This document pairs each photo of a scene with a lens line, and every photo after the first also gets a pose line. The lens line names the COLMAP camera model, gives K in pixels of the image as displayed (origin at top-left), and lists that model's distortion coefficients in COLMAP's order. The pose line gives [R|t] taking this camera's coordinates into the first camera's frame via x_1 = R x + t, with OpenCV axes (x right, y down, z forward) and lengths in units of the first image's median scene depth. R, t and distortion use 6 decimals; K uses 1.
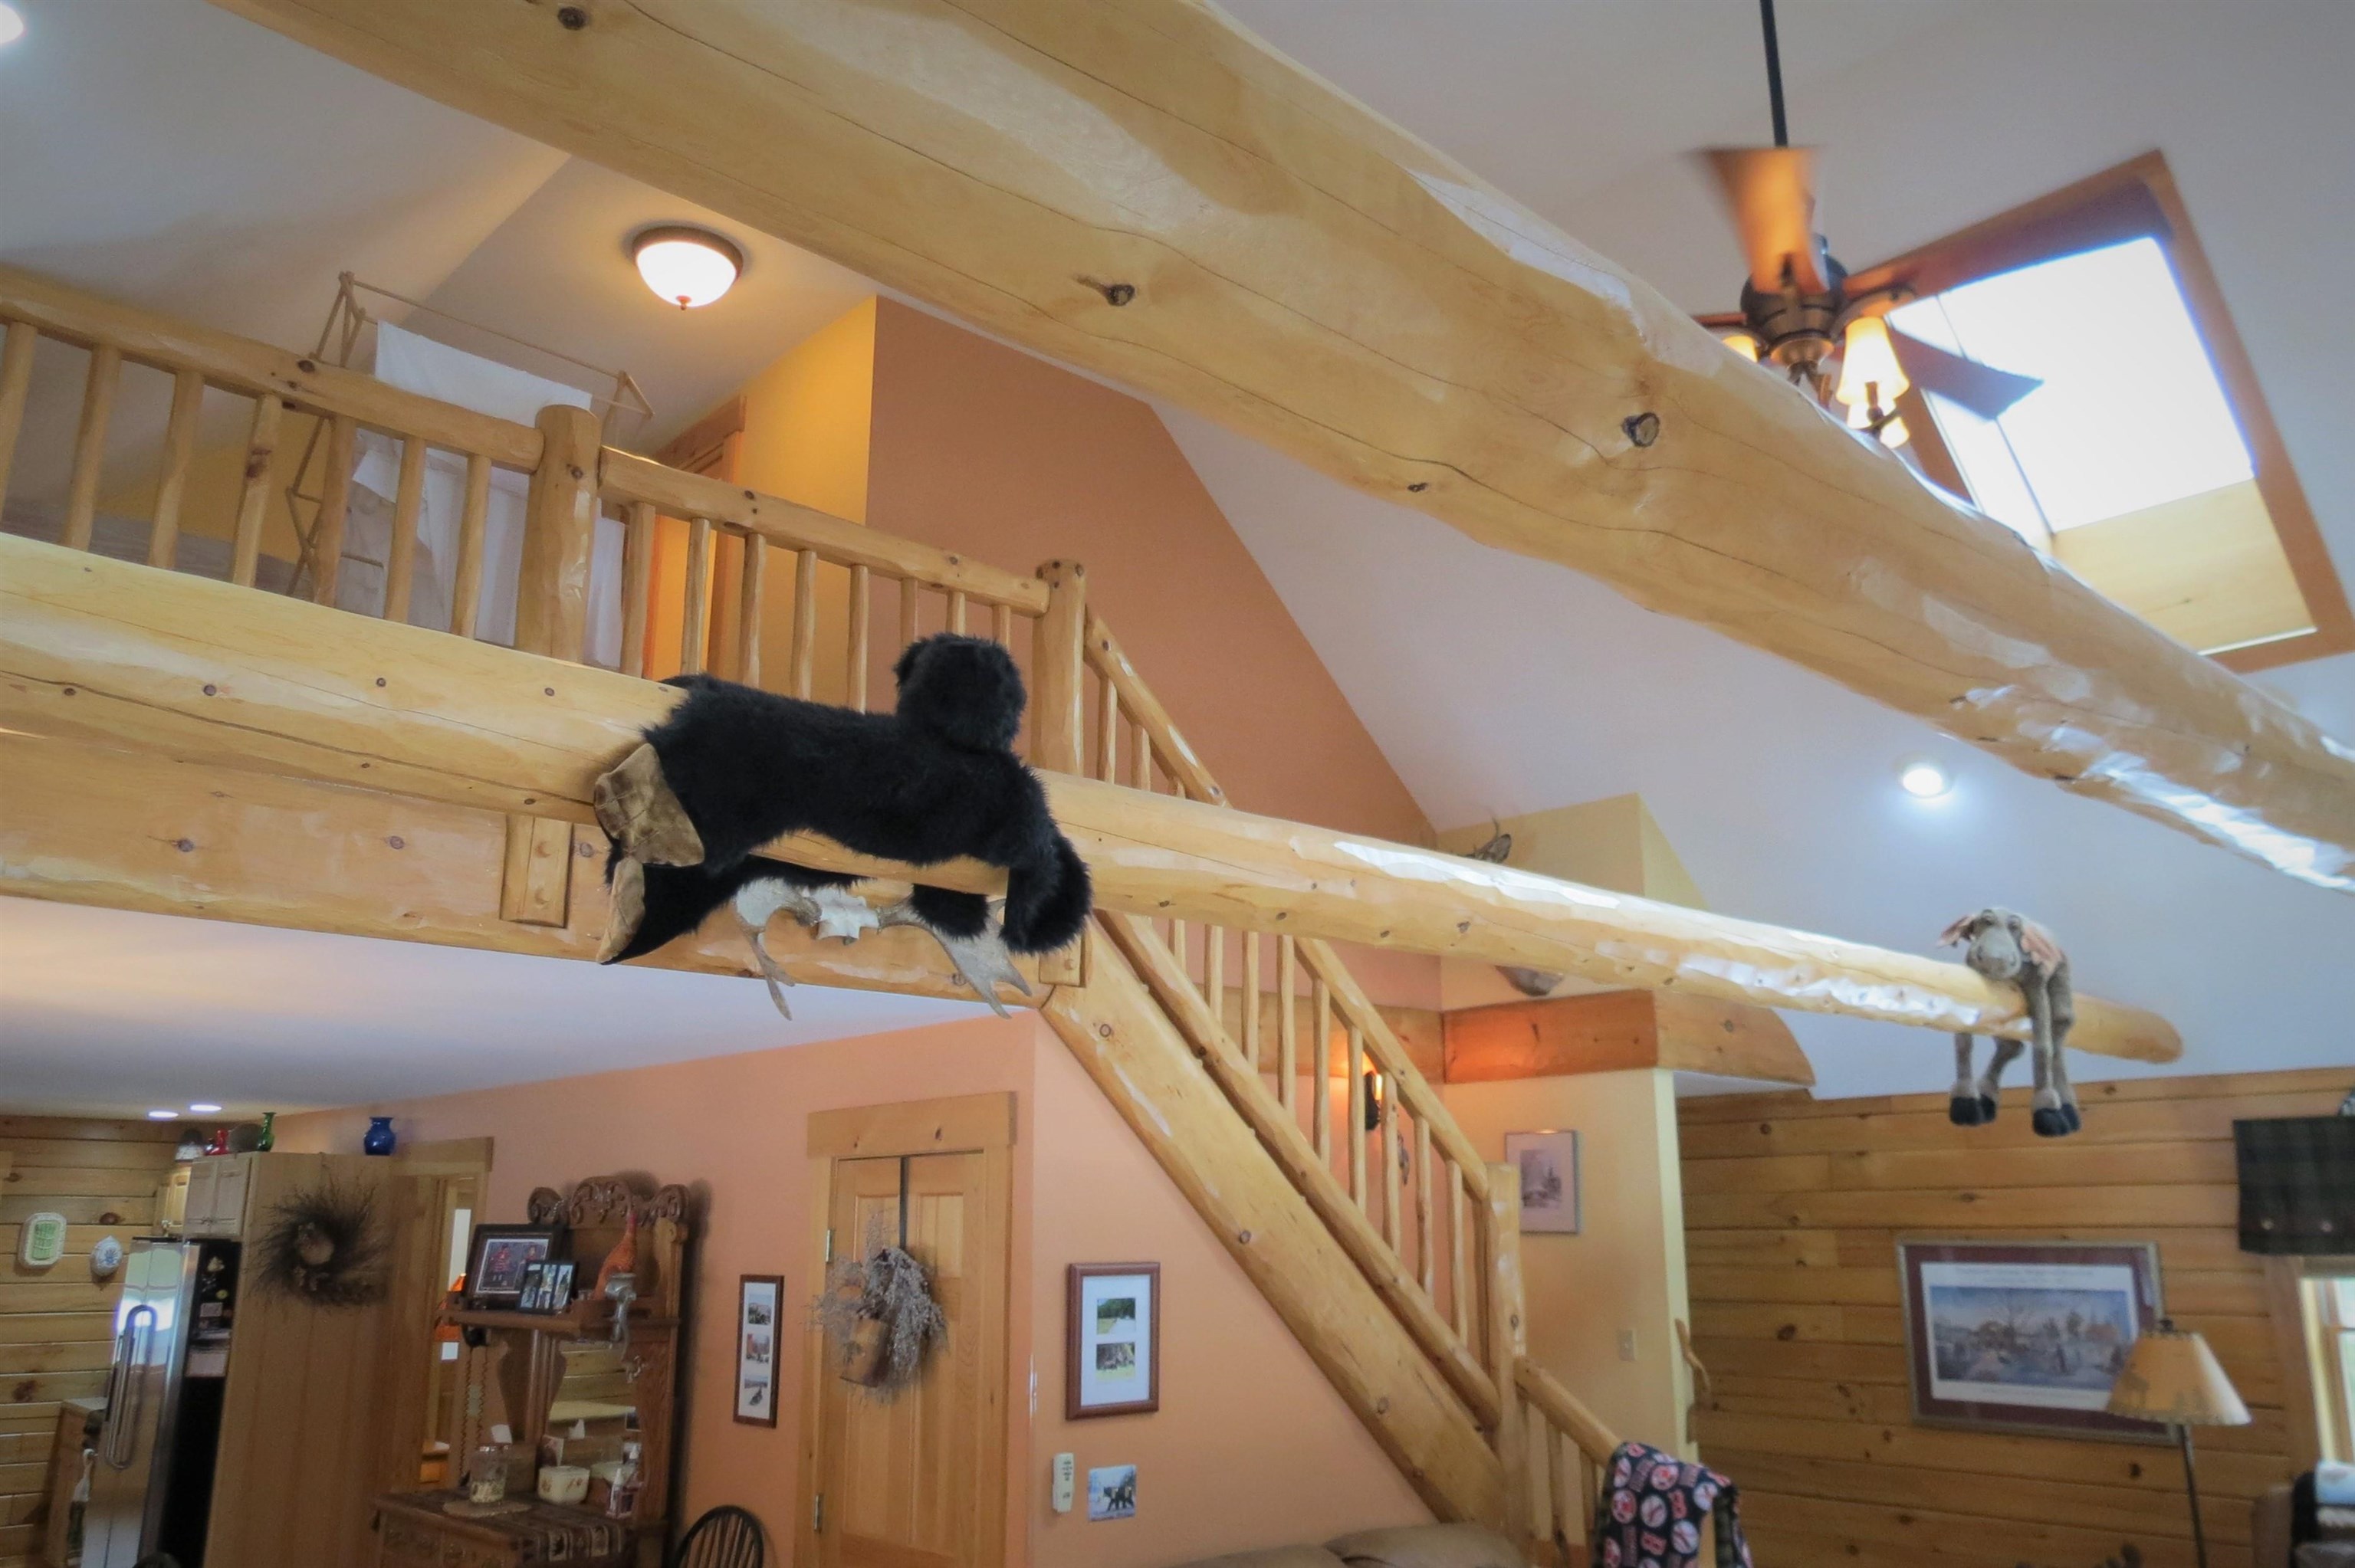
lens RADIAL K [[1787.5, 0, 1177.5], [0, 1787.5, 784.0], [0, 0, 1]] dist [-0.033487, 0.011440]
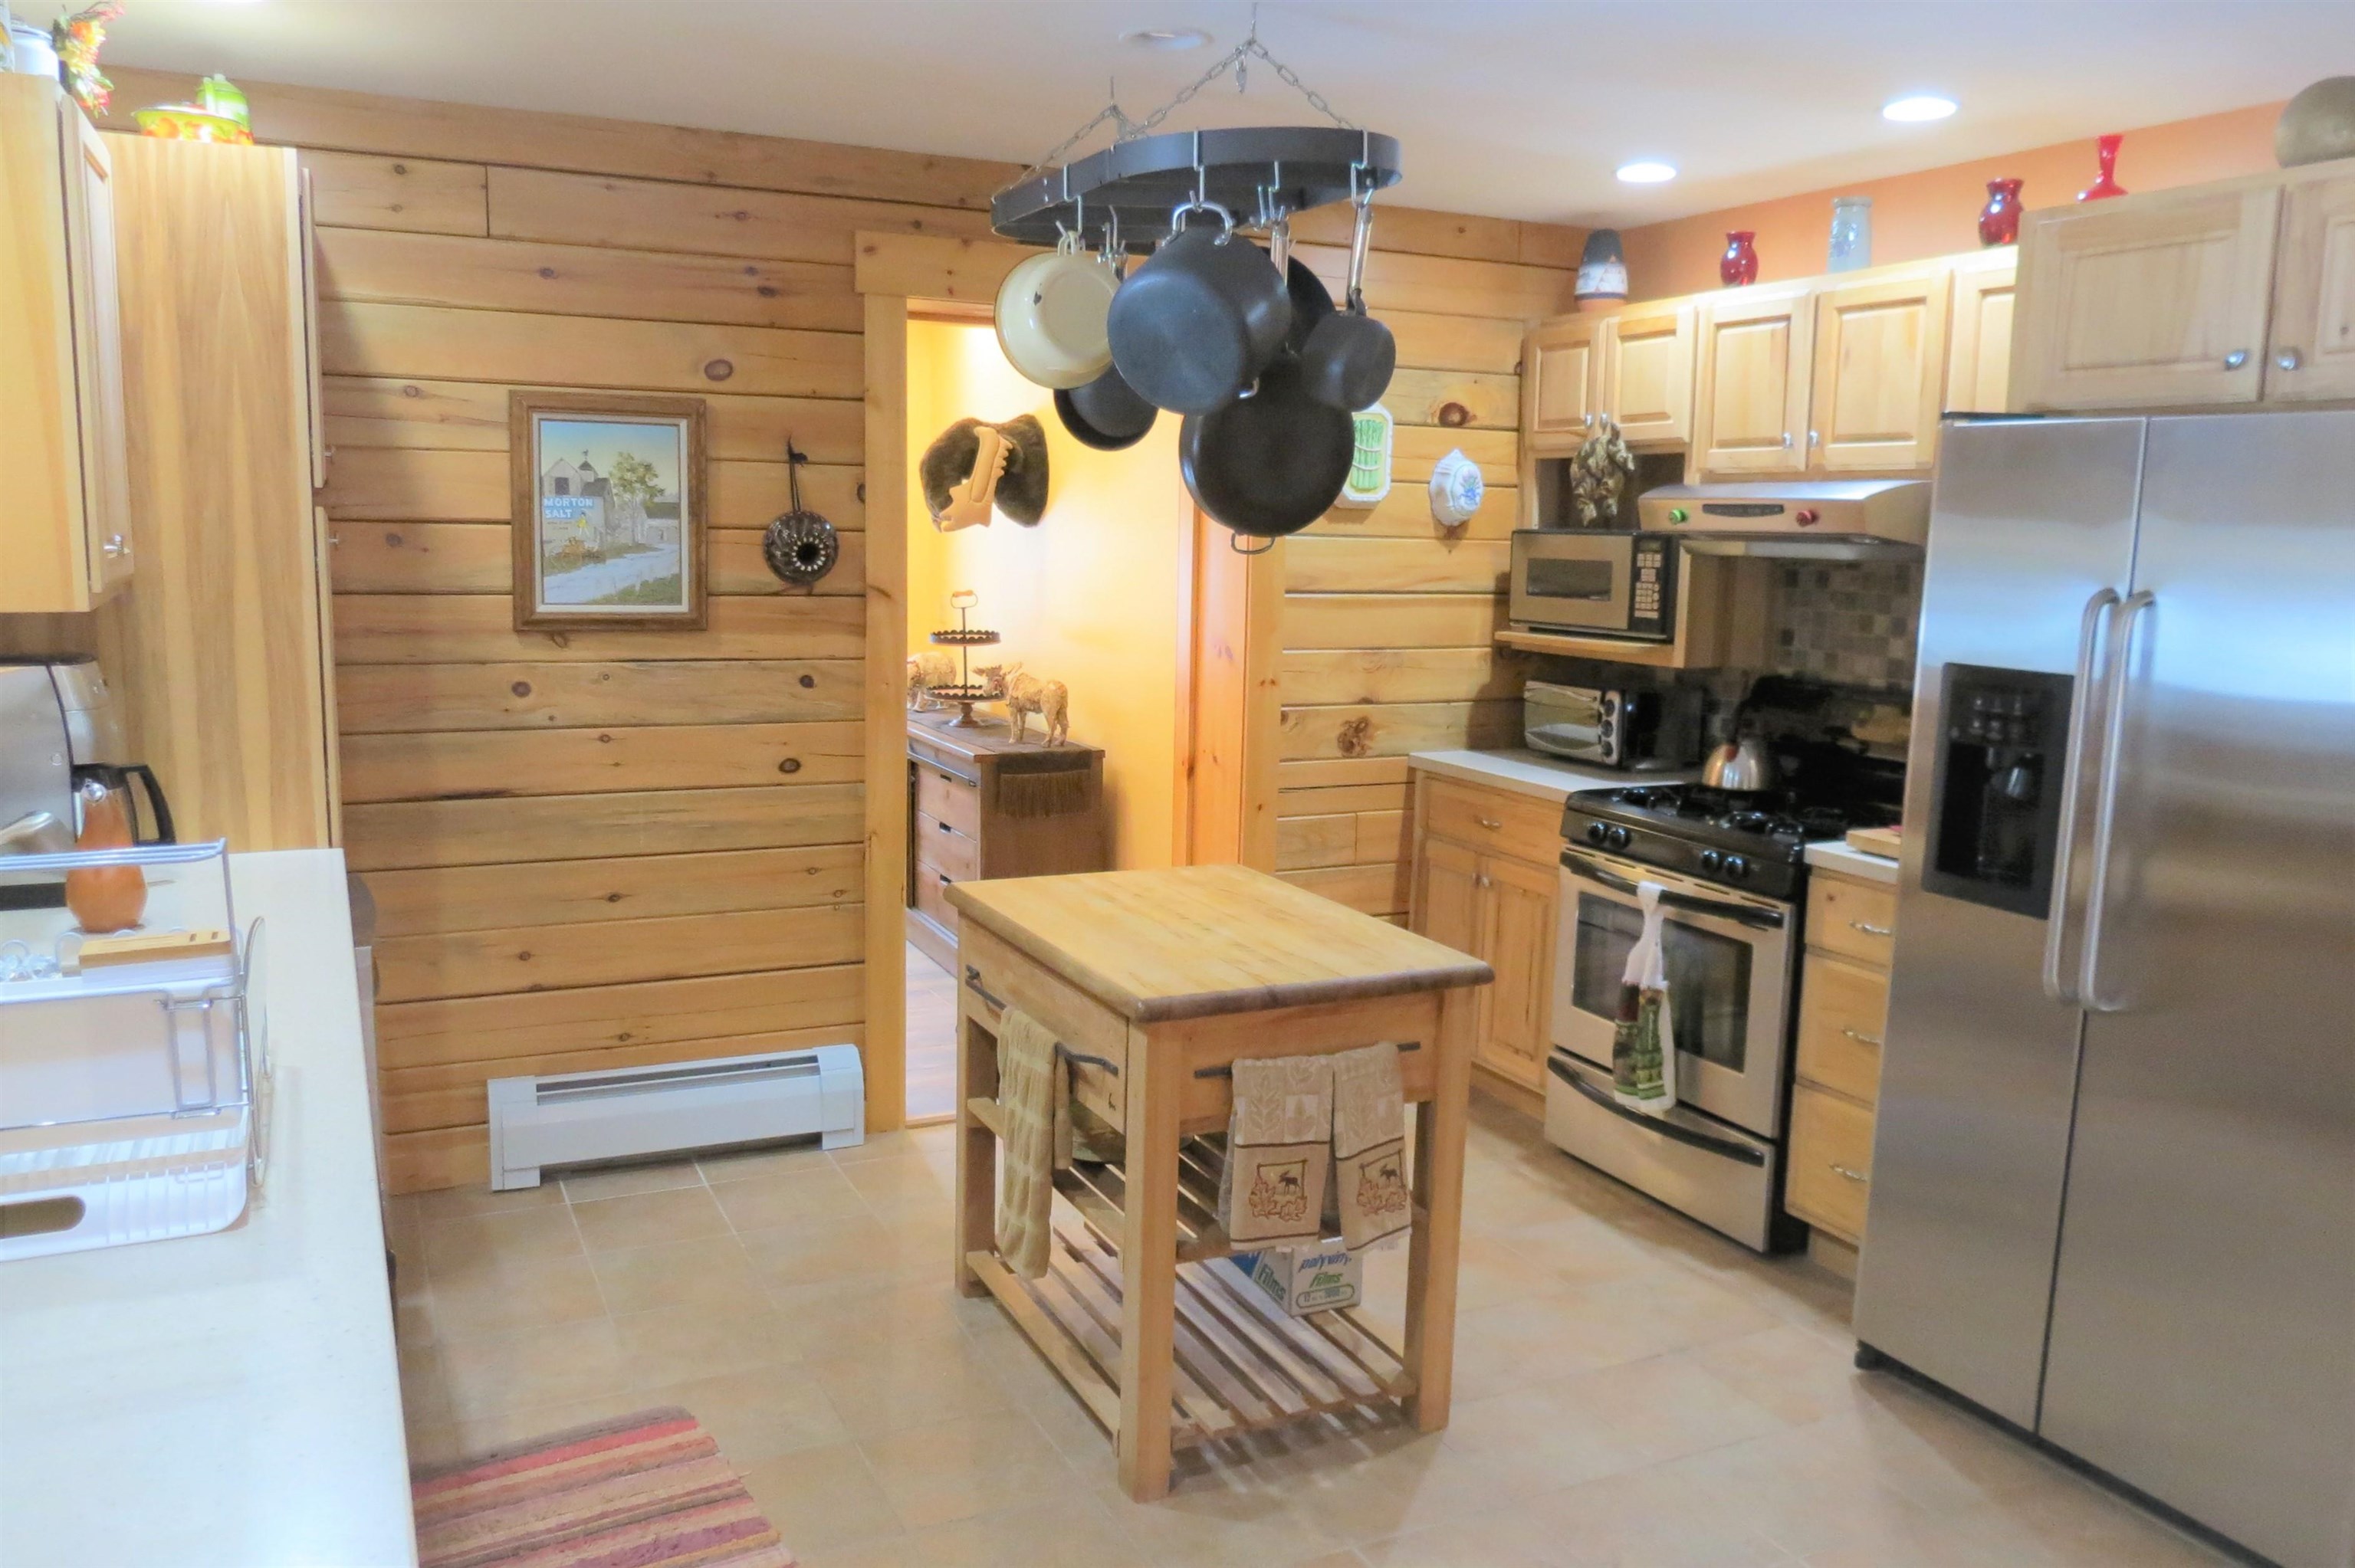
lens RADIAL K [[1752.0, 0, 1177.5], [0, 1752.0, 784.0], [0, 0, 1]] dist [-0.028000, 0.003590]
pose [[0.957229, 0.058718, -0.283310, -0.944410], [0.053573, 0.926287, 0.372990, 0.271833], [0.284327, -0.372215, 0.883524, 0.882484]]
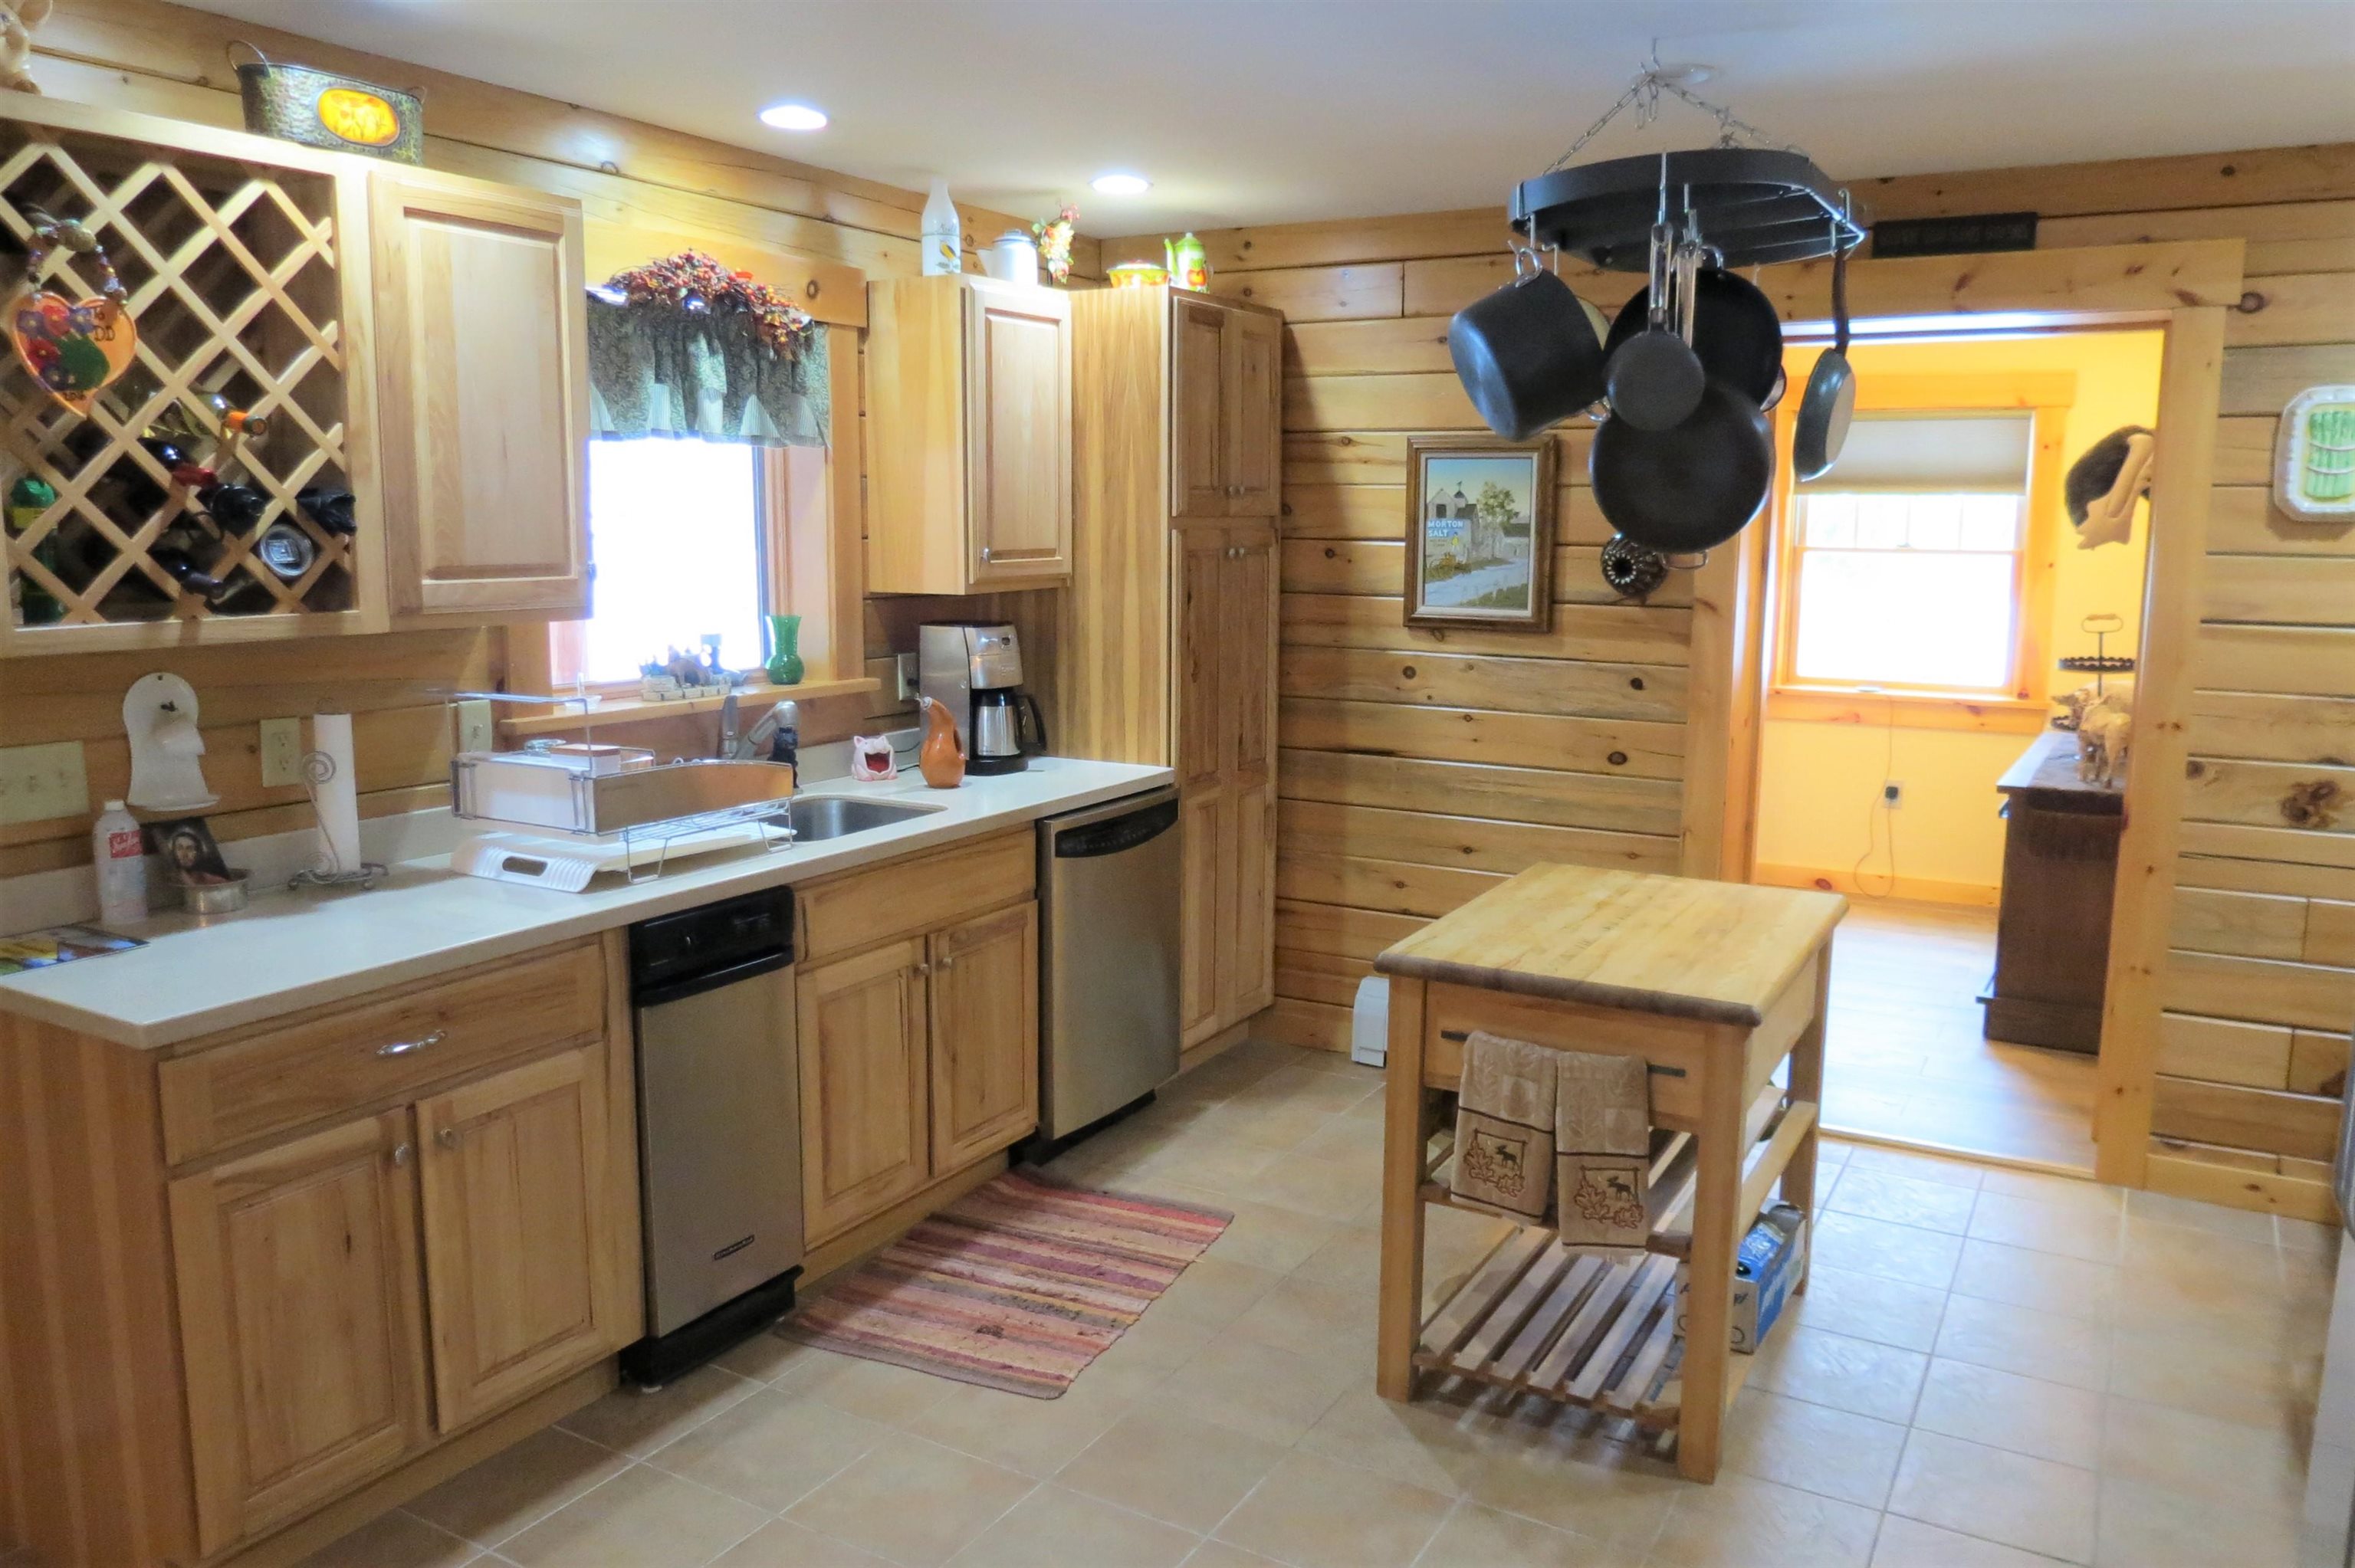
lens RADIAL K [[1709.0, 0, 1177.5], [0, 1709.0, 784.0], [0, 0, 1]] dist [-0.025541, 0.000779]
pose [[0.309466, 0.146371, -0.939578, -0.607185], [0.225599, 0.948571, 0.222077, 0.319777], [0.923762, -0.280693, 0.260529, 1.095429]]
